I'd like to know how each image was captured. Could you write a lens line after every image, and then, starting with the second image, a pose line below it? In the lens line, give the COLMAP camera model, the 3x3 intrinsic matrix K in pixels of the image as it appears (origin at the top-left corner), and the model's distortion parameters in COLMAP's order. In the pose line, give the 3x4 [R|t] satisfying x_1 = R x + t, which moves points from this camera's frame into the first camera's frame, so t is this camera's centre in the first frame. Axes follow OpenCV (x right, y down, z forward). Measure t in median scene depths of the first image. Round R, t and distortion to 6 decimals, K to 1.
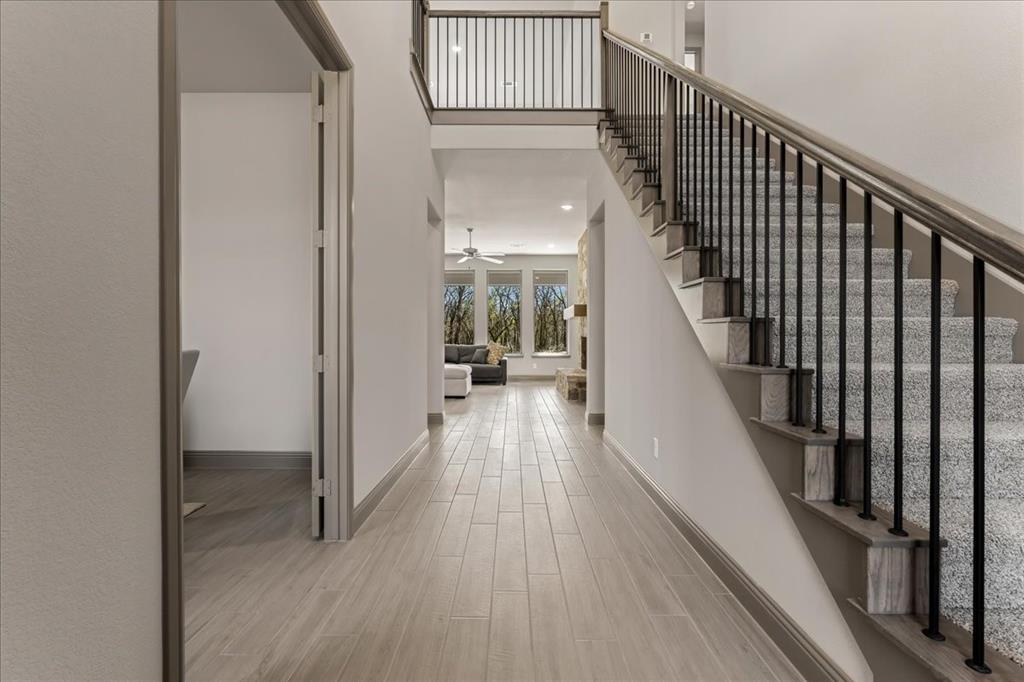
lens RADIAL K [[528.5, 0, 511.8], [0, 528.5, 344.9], [0, 0, 1]] dist [-0.001626, -0.000433]
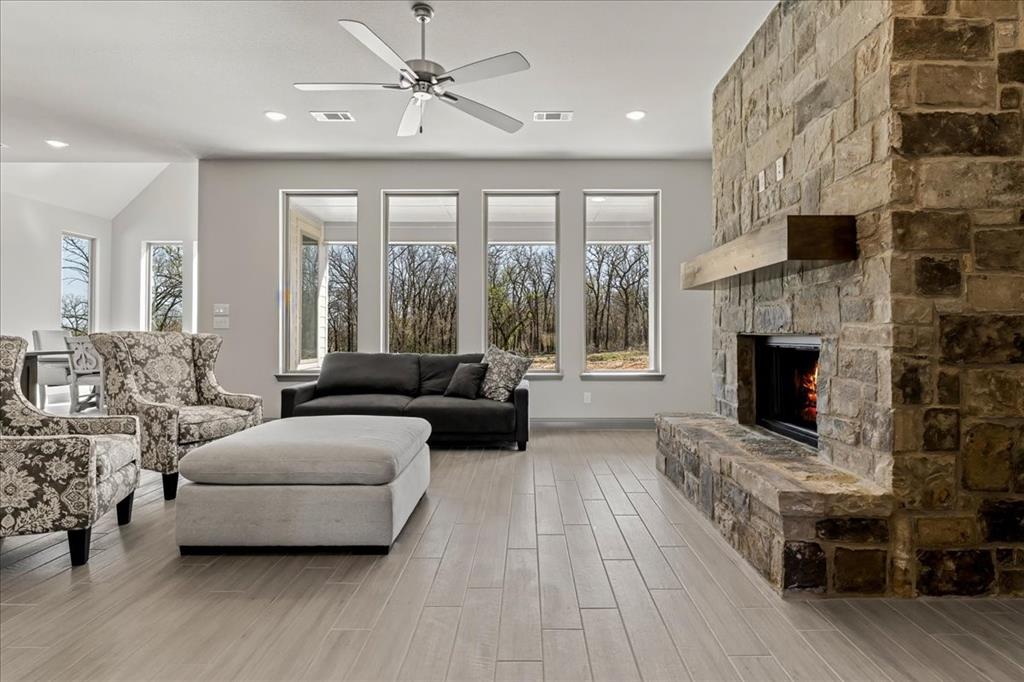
lens RADIAL K [[528.5, 0, 516.1], [0, 528.5, 338.8], [0, 0, 1]] dist [-0.001626, -0.000433]
pose [[0.999866, 0.001322, -0.016323, -0.012485], [-0.001425, 0.999979, -0.006348, -0.009362], [0.016314, 0.006370, 0.999847, 0.558447]]
